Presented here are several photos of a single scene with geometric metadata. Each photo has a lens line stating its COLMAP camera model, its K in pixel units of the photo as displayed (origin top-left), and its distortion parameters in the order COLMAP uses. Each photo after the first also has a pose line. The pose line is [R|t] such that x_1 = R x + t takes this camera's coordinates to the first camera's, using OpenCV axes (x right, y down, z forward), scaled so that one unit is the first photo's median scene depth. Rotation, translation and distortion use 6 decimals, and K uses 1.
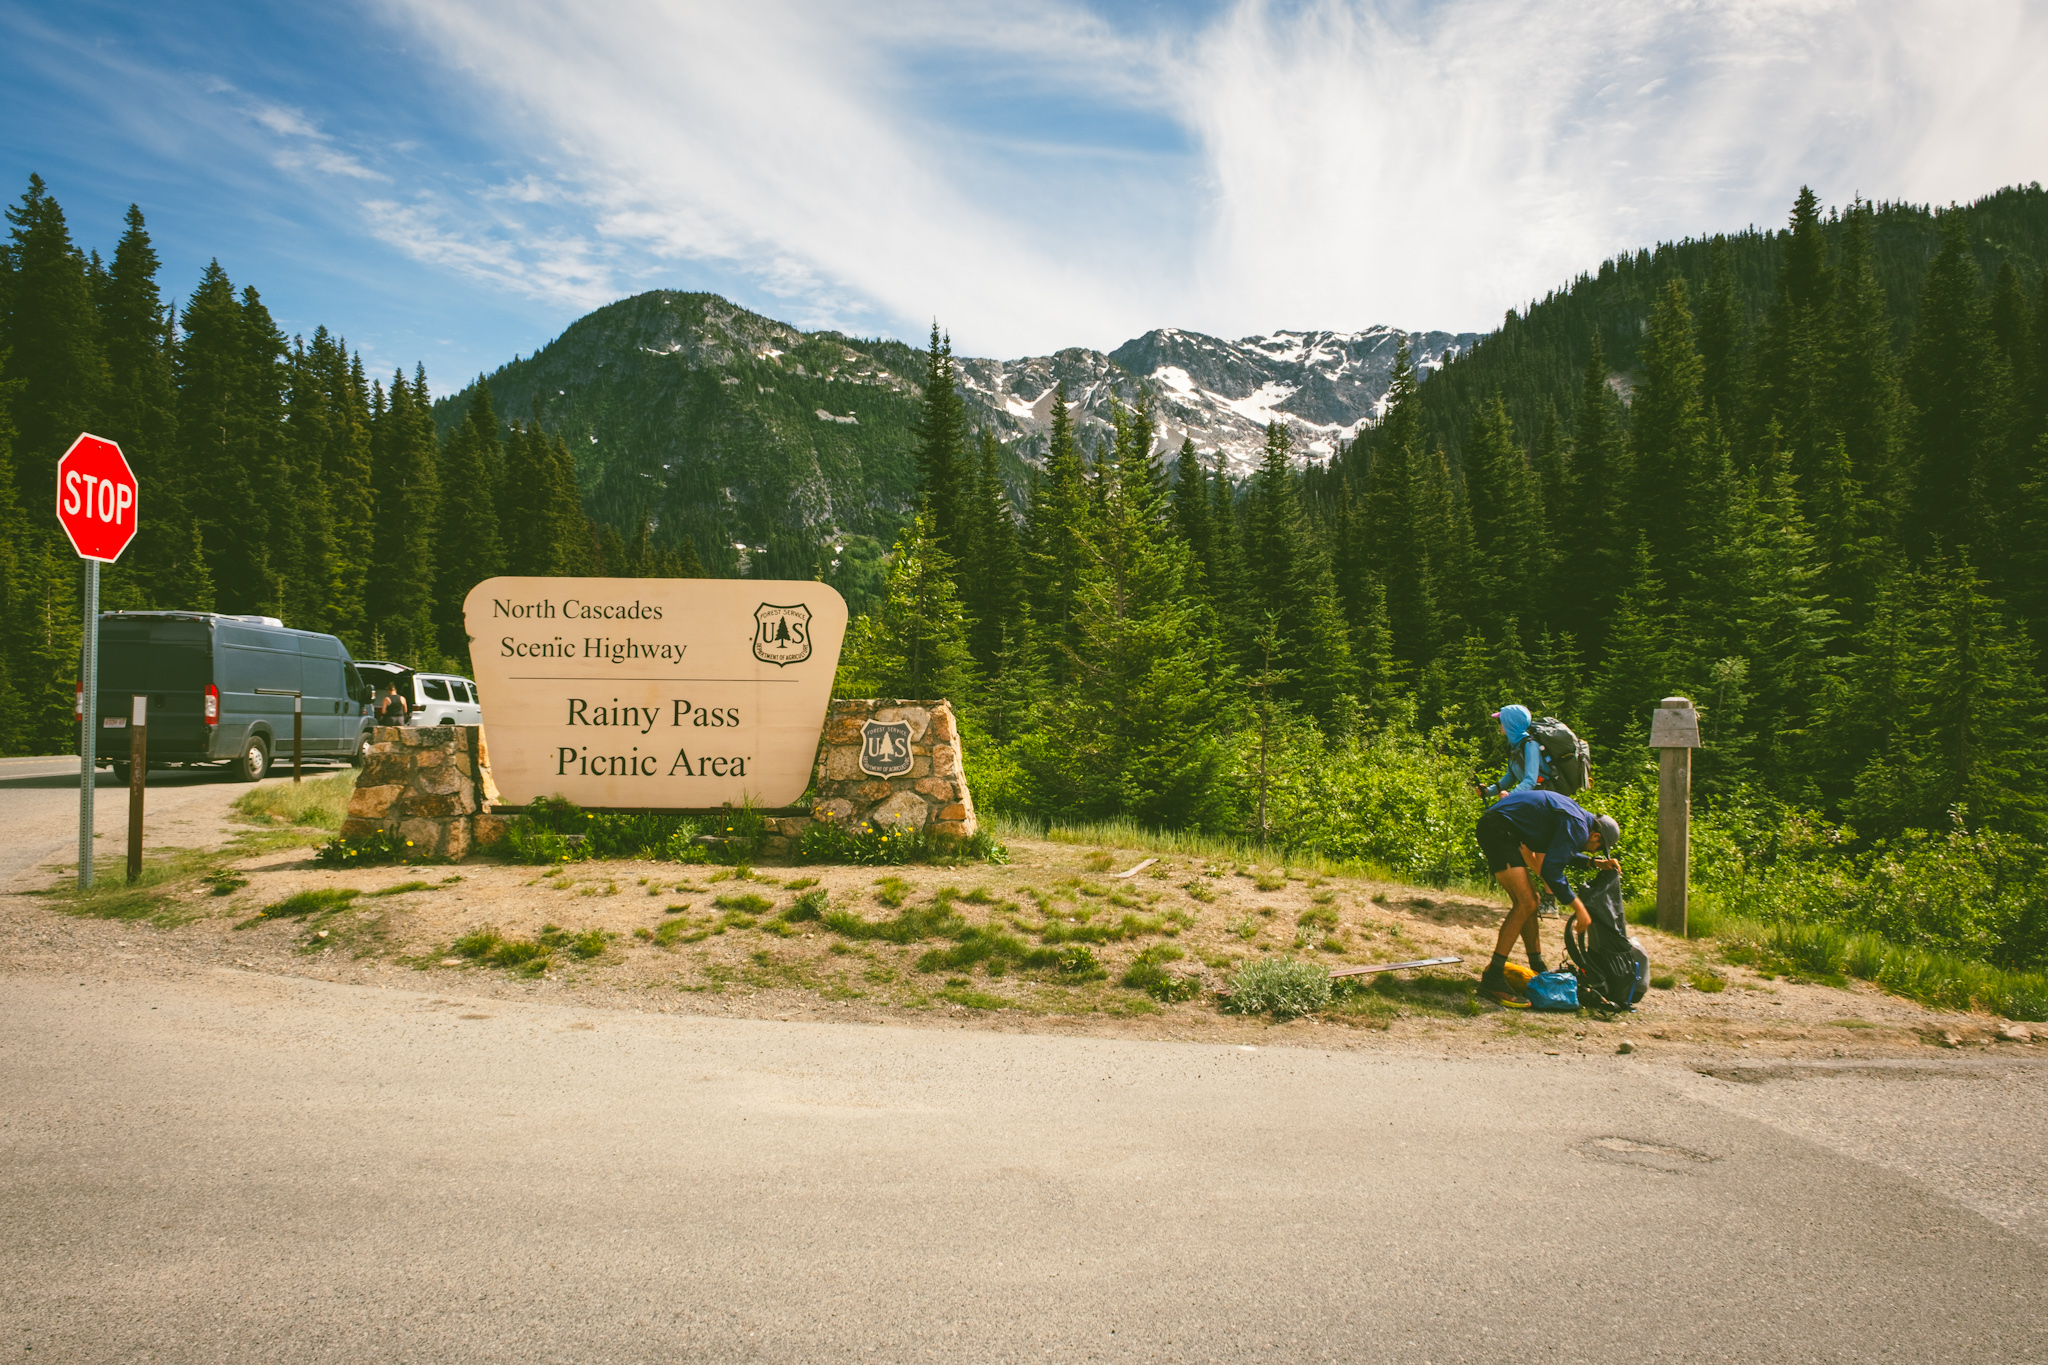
lens RADIAL K [[1395.2, 0, 1023.1], [0, 1395.2, 680.8], [0, 0, 1]] dist [0.002712, -0.004009]
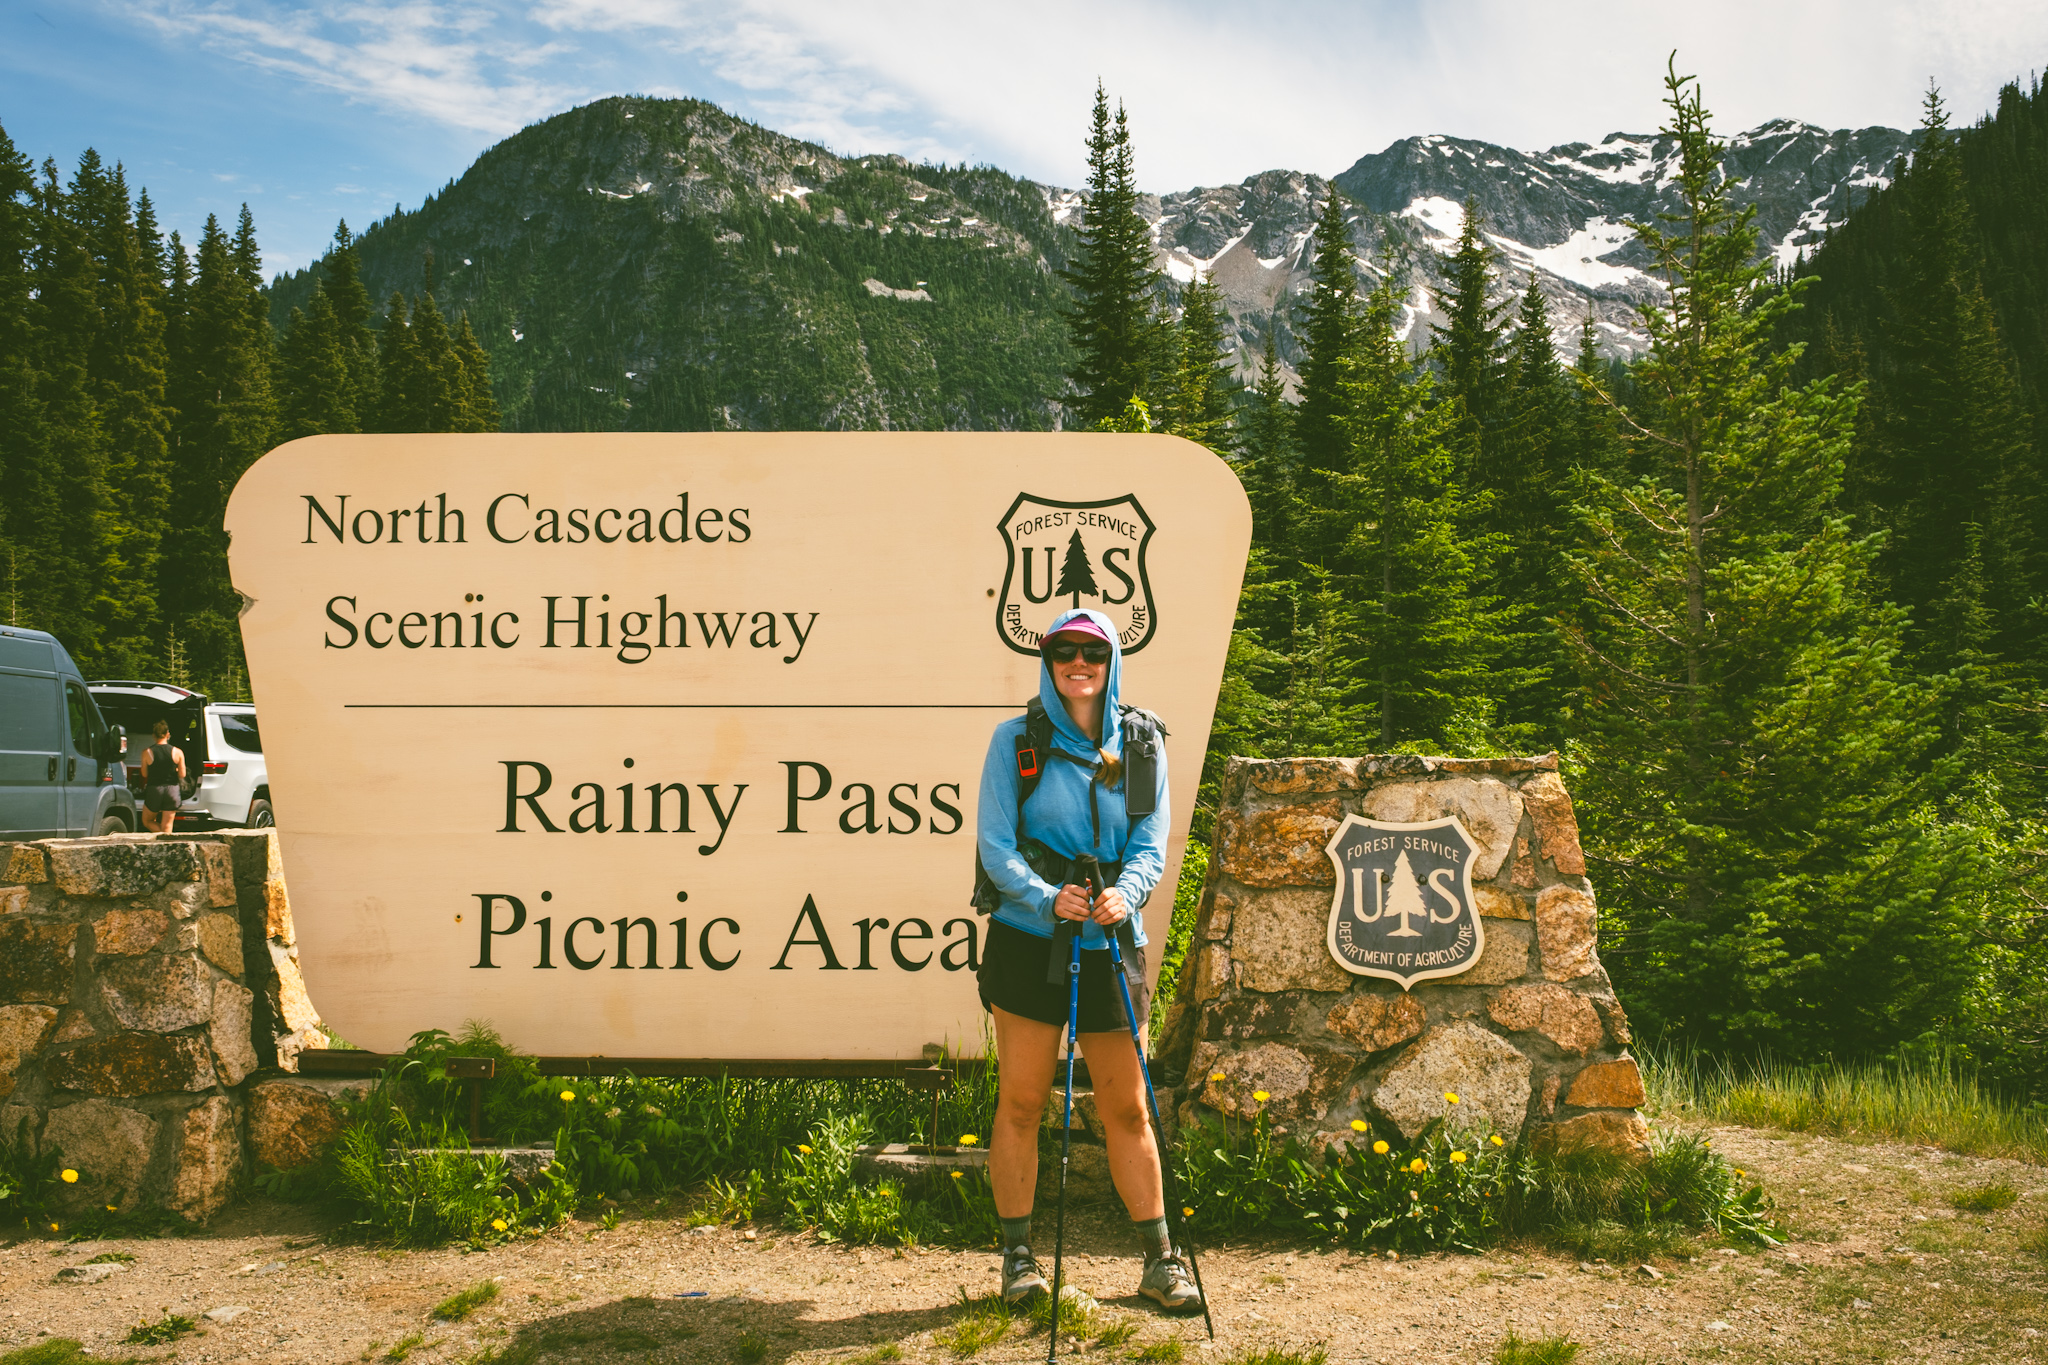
lens RADIAL K [[2233.5, 0, 1024.0], [0, 2233.5, 685.7], [0, 0, 1]] dist [0.006743, 0.000000]
pose [[0.997036, -0.010034, -0.076274, -0.064620], [0.009209, 0.999895, -0.011156, 0.000398], [0.076378, 0.010421, 0.997024, 0.190236]]
